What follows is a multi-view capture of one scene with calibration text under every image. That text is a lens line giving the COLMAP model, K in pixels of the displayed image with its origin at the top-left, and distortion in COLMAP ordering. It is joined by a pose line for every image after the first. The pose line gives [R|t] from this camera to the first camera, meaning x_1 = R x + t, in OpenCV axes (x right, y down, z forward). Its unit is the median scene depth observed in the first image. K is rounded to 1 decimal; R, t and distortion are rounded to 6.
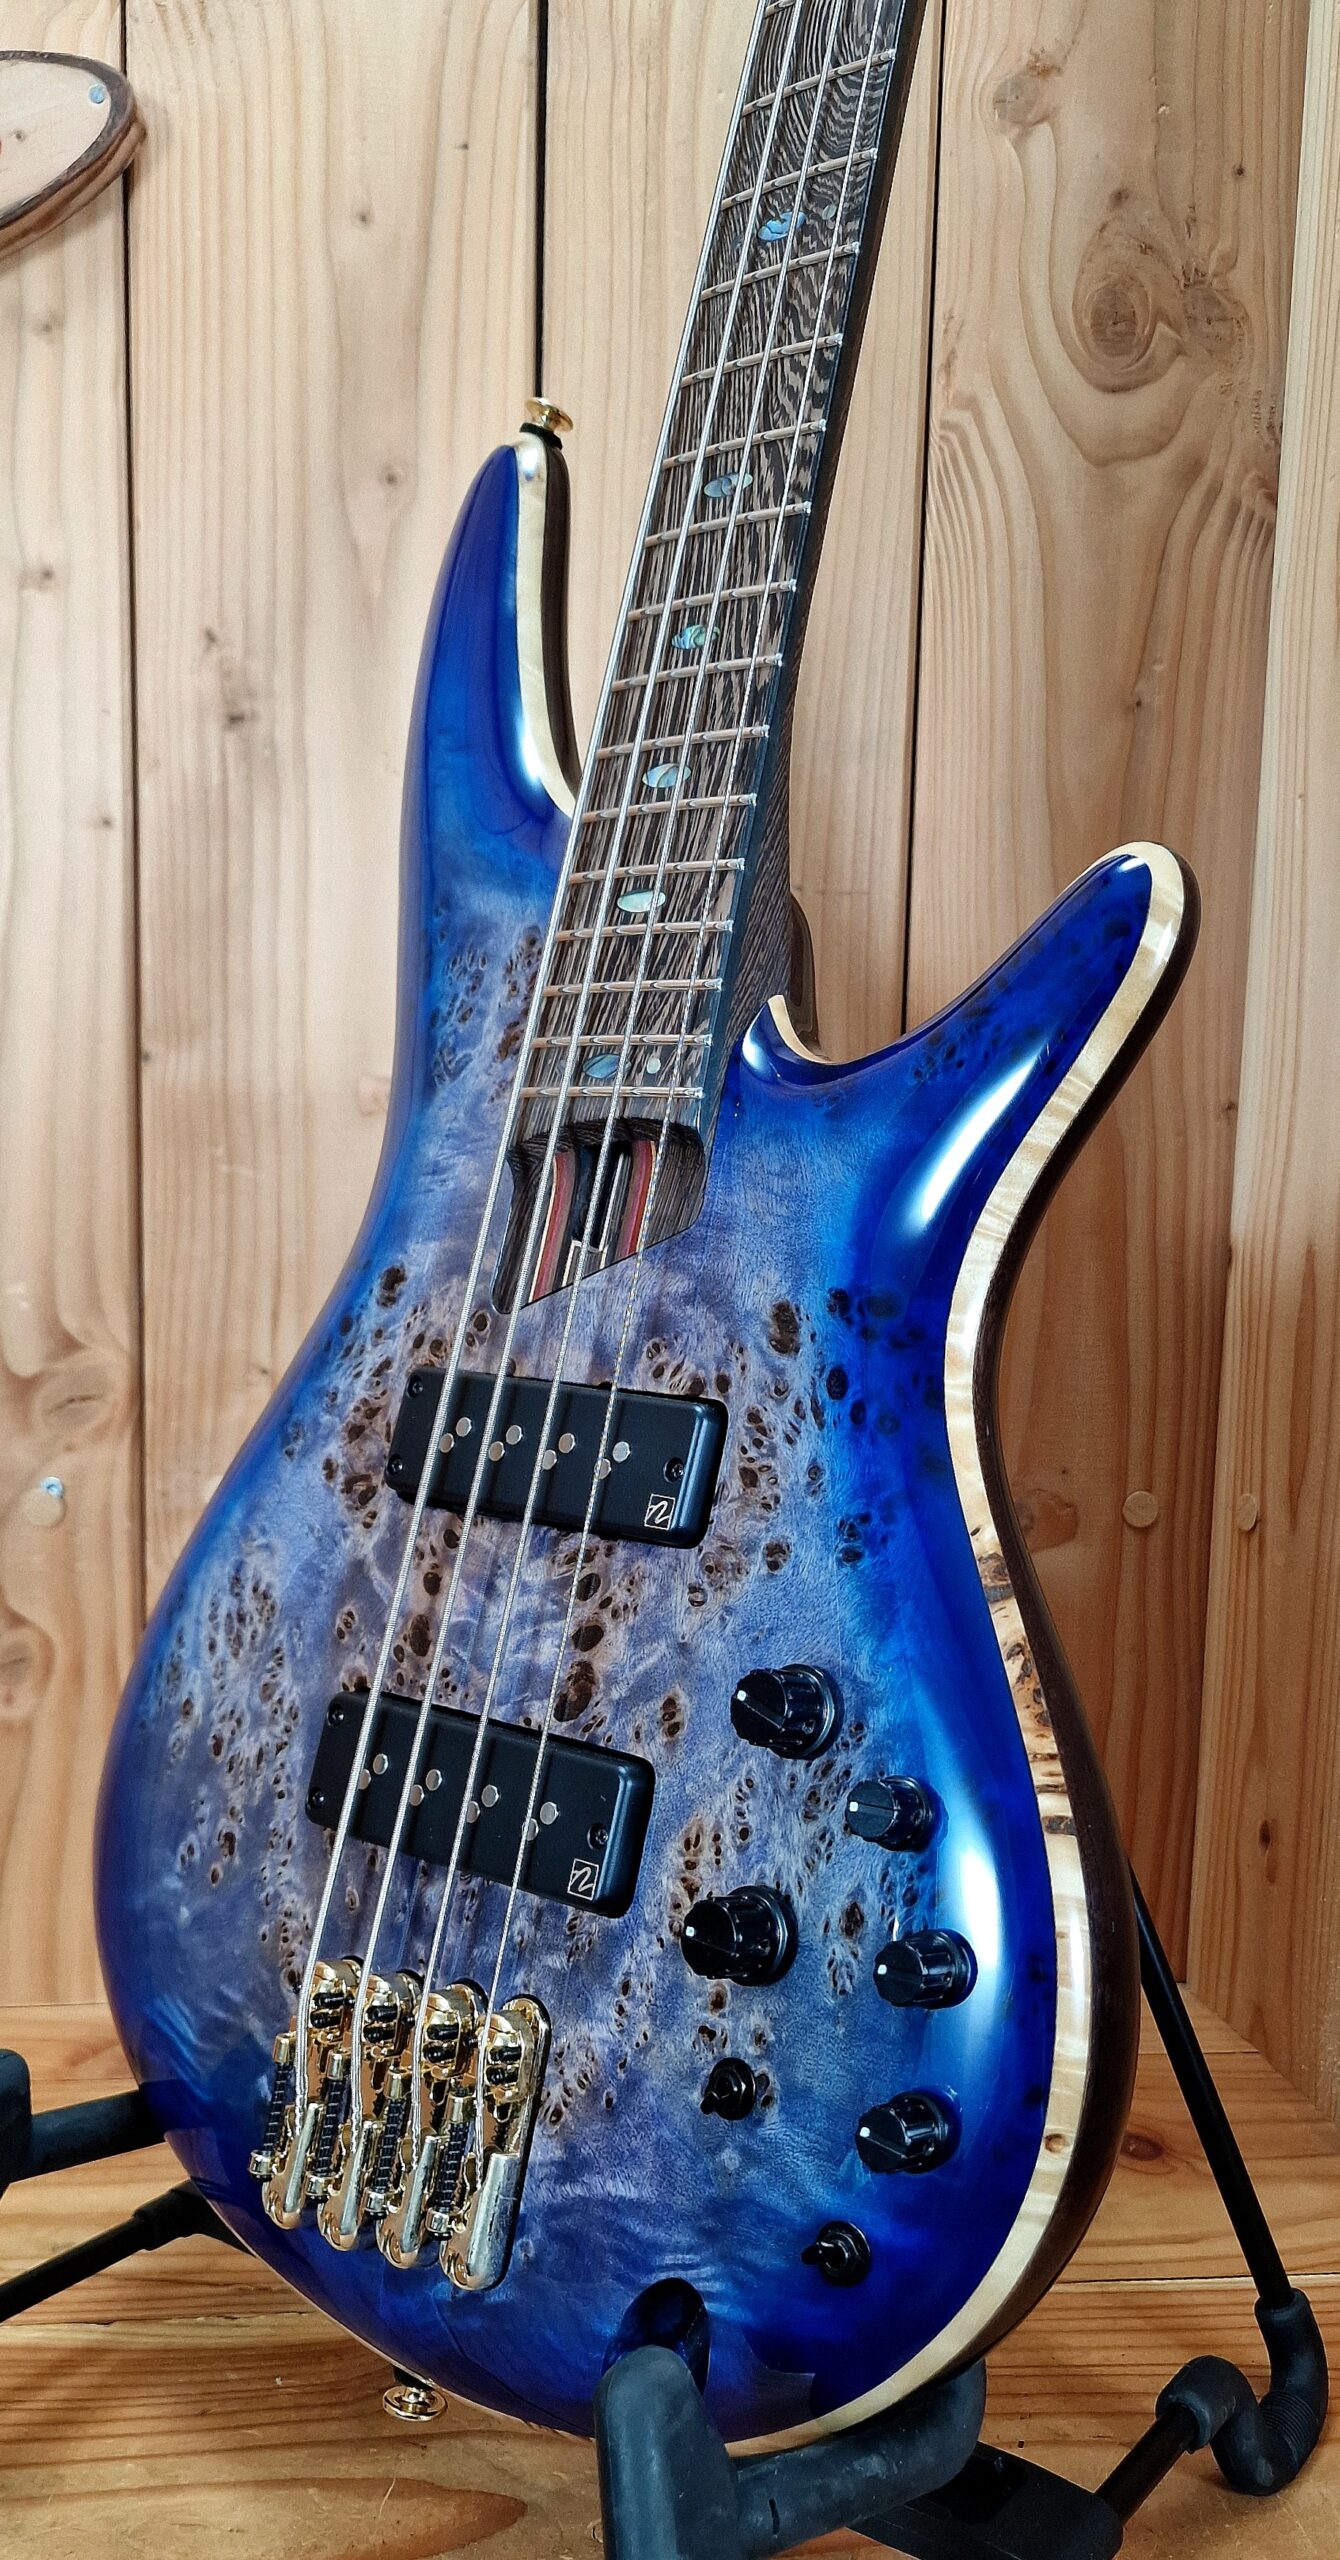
lens RADIAL K [[1969.2, 0, 830.8], [0, 1969.2, 1349.0], [0, 0, 1]] dist [0.159541, -0.362790]
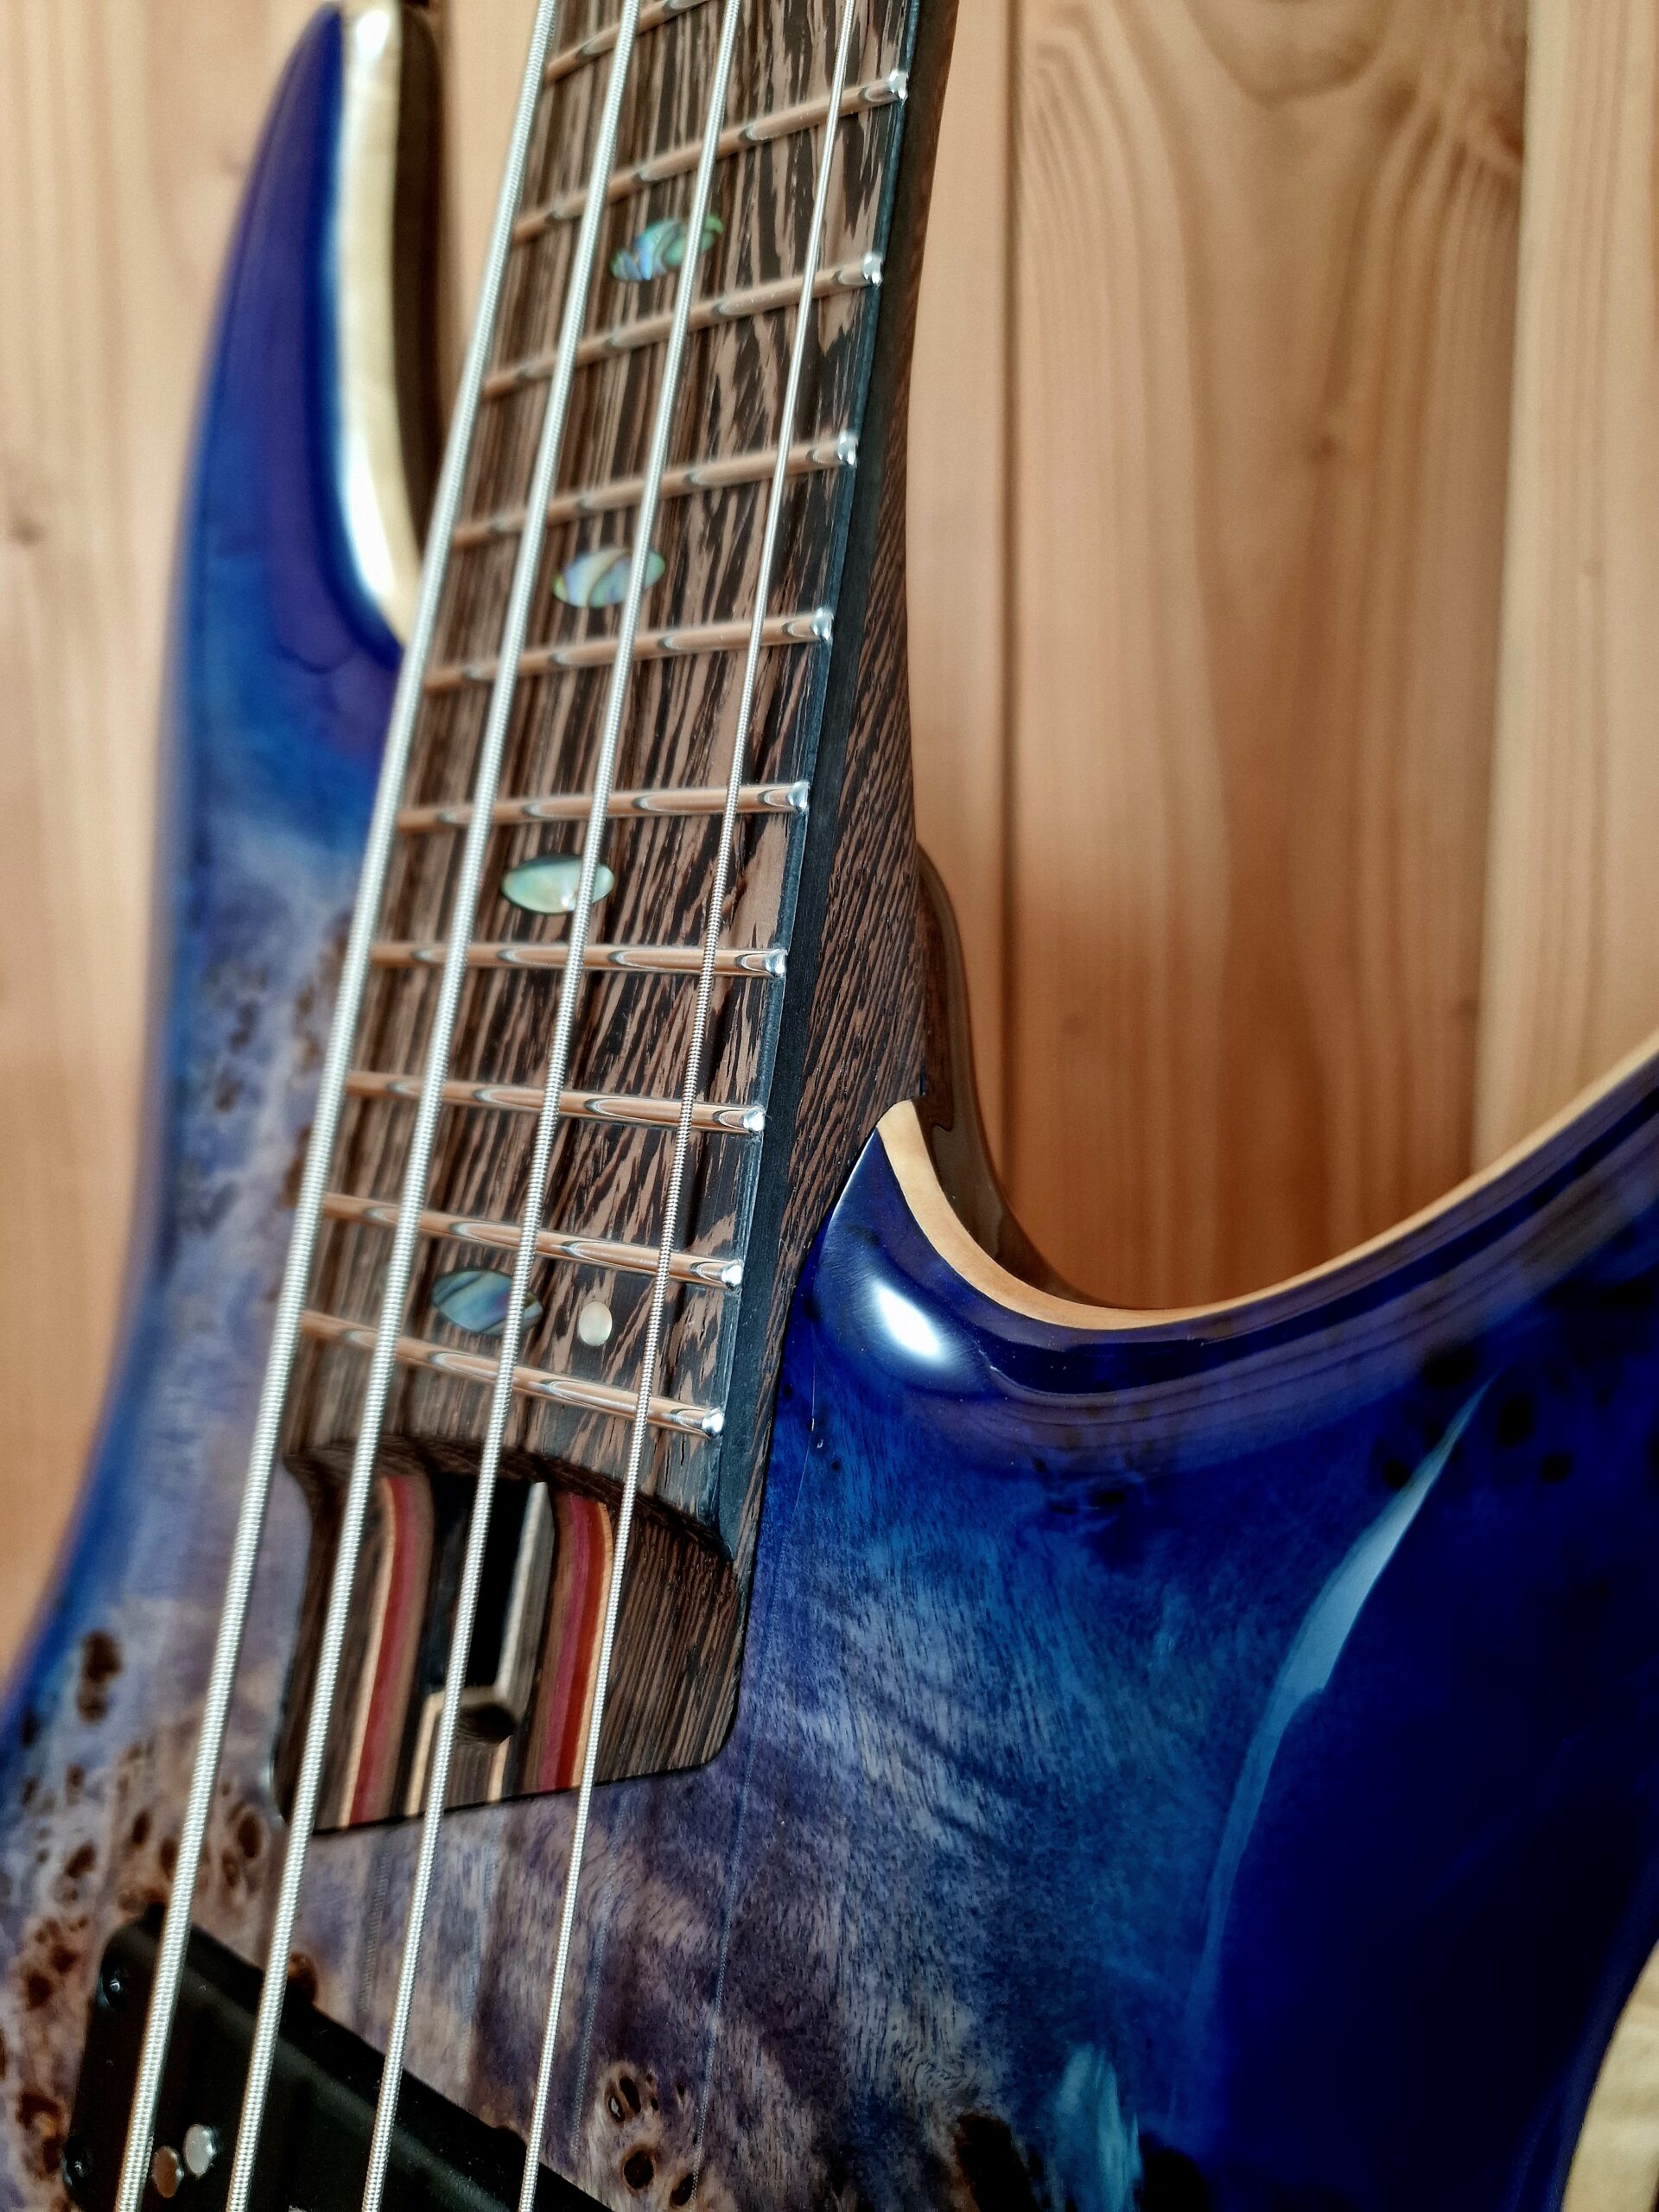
lens RADIAL K [[1597.0, 0, 800.4], [0, 1597.0, 1092.3], [0, 0, 1]] dist [-0.029233, -0.001207]
pose [[0.998805, -0.040766, -0.026955, -0.039784], [0.041692, 0.998527, 0.034735, -0.200178], [0.025500, -0.035817, 0.999033, 0.700548]]
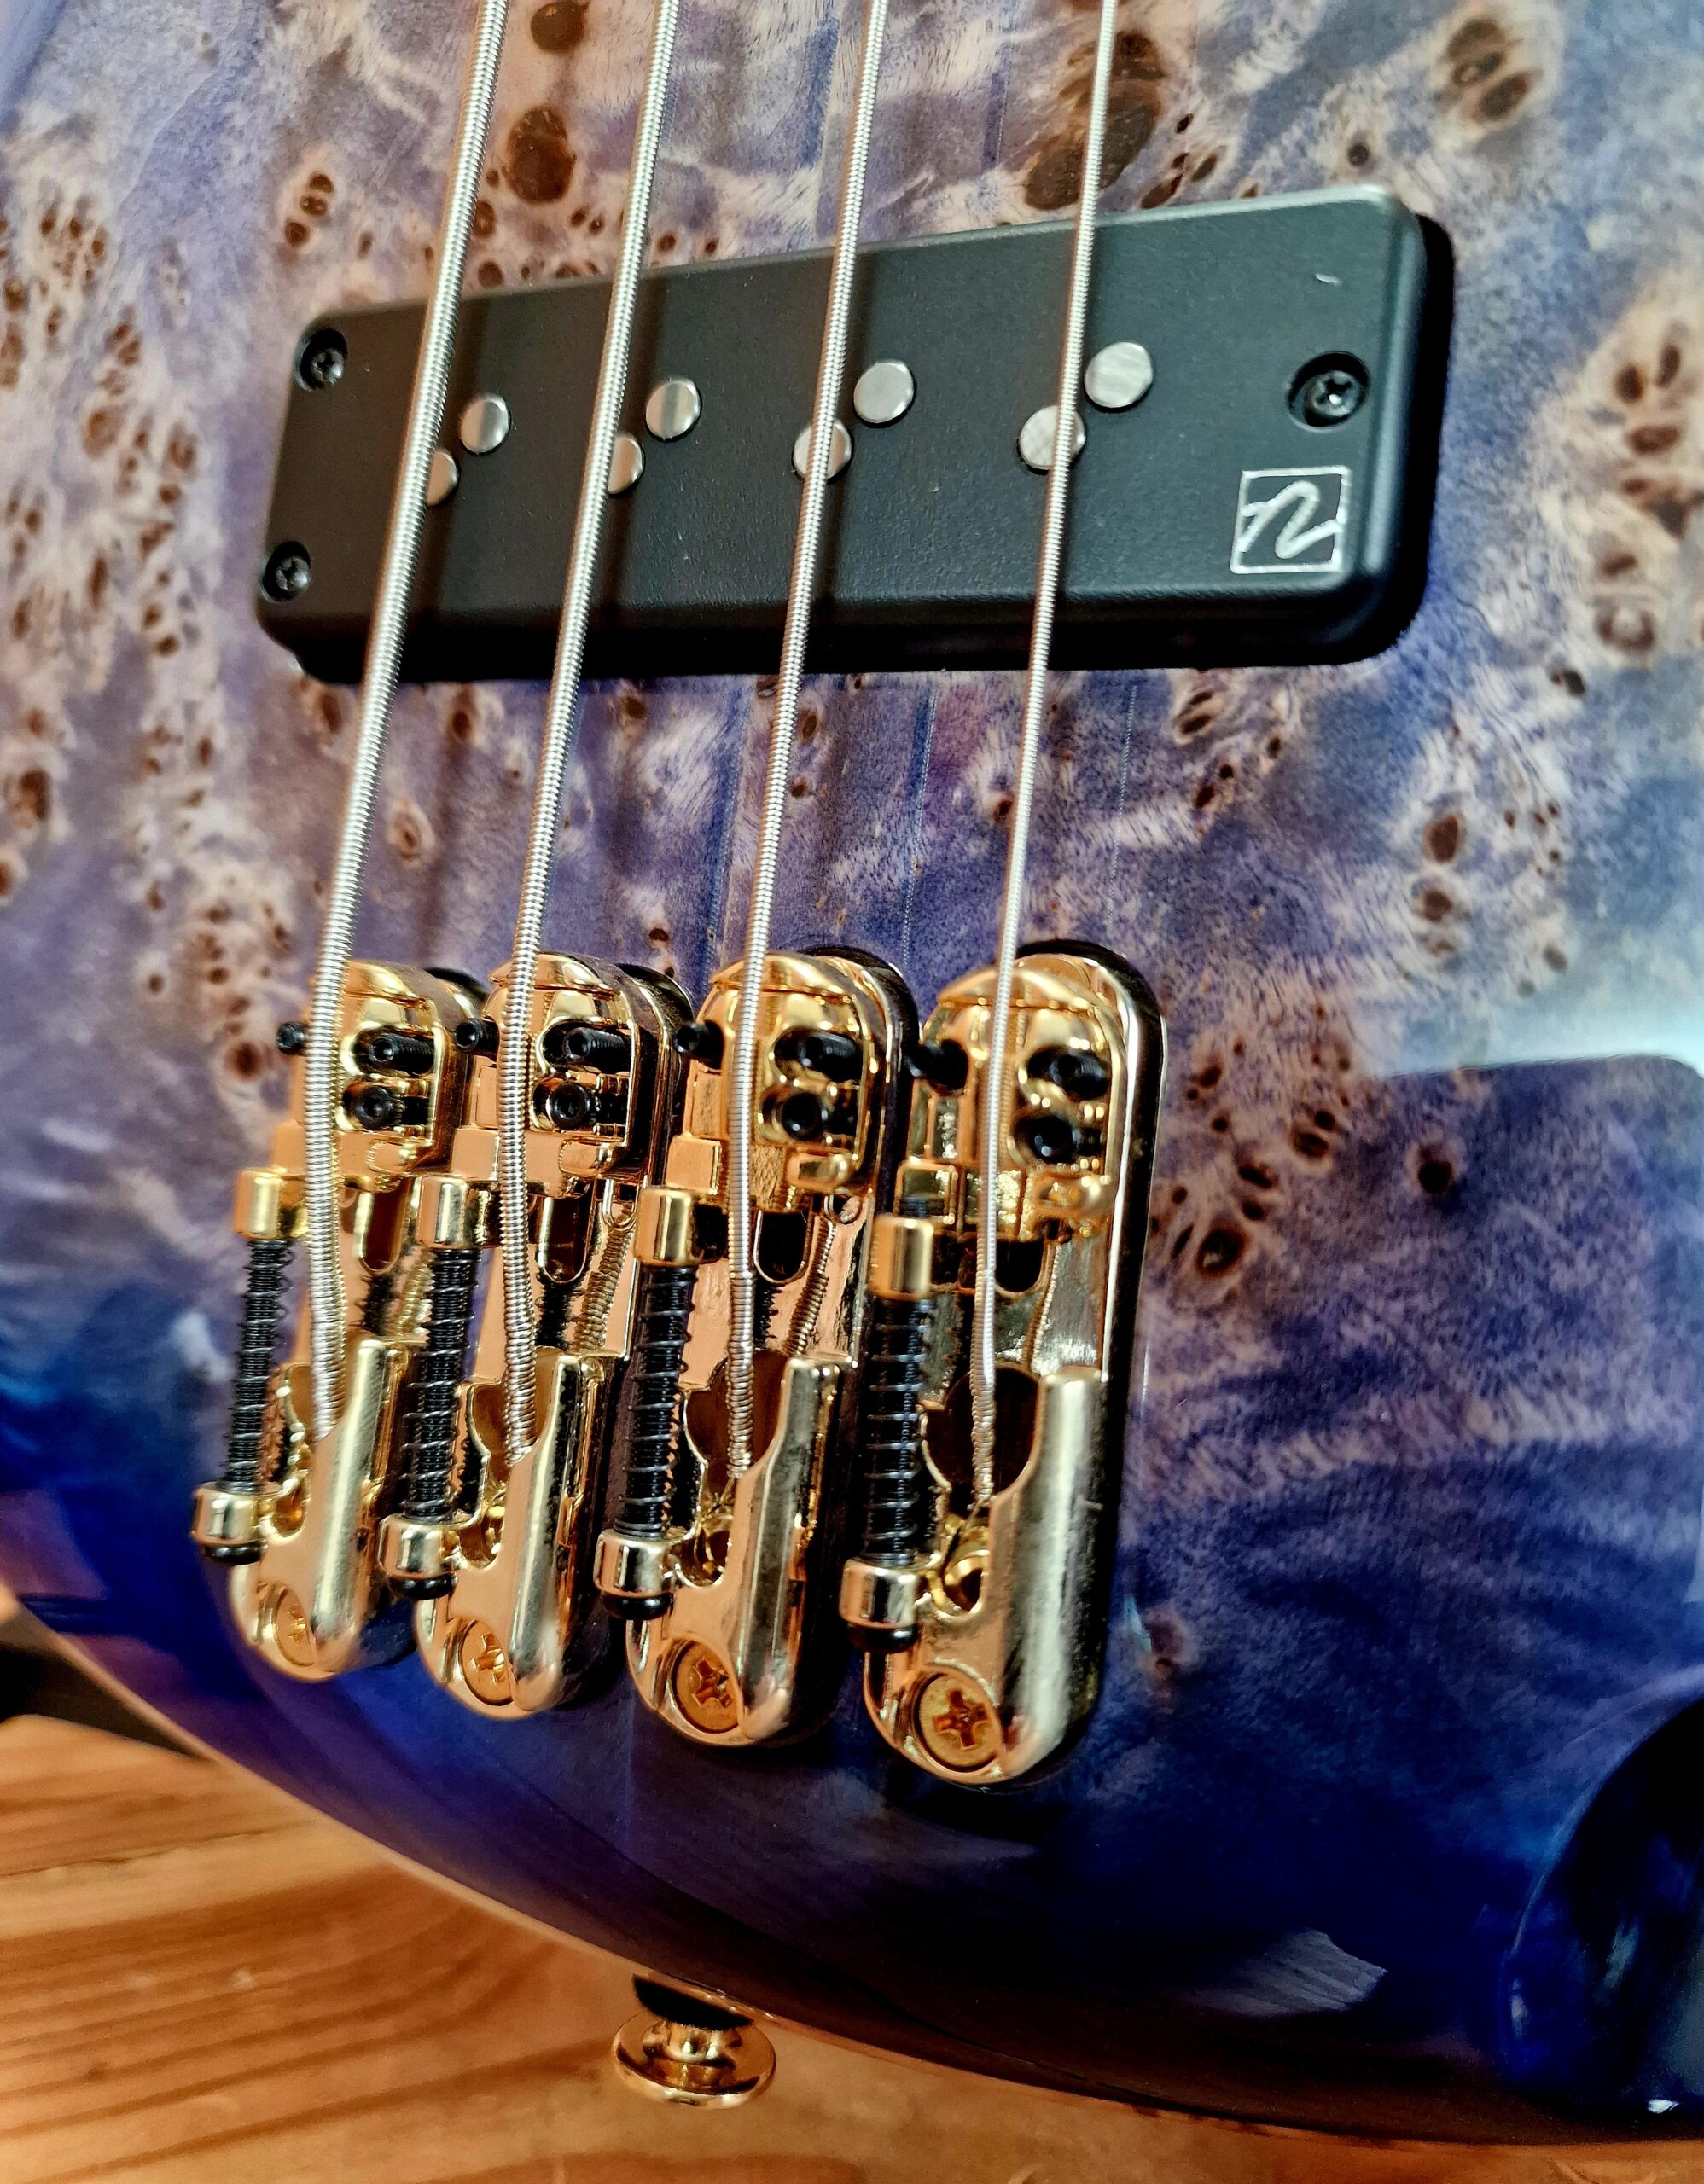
lens RADIAL K [[1601.4, 0, 890.0], [0, 1601.4, 1112.5], [0, 0, 1]] dist [-0.010437, -0.008093]
pose [[0.971771, -0.049425, 0.230690, -0.230310], [0.024167, 0.993520, 0.111059, 0.305044], [-0.234685, -0.102349, 0.966668, 0.703035]]
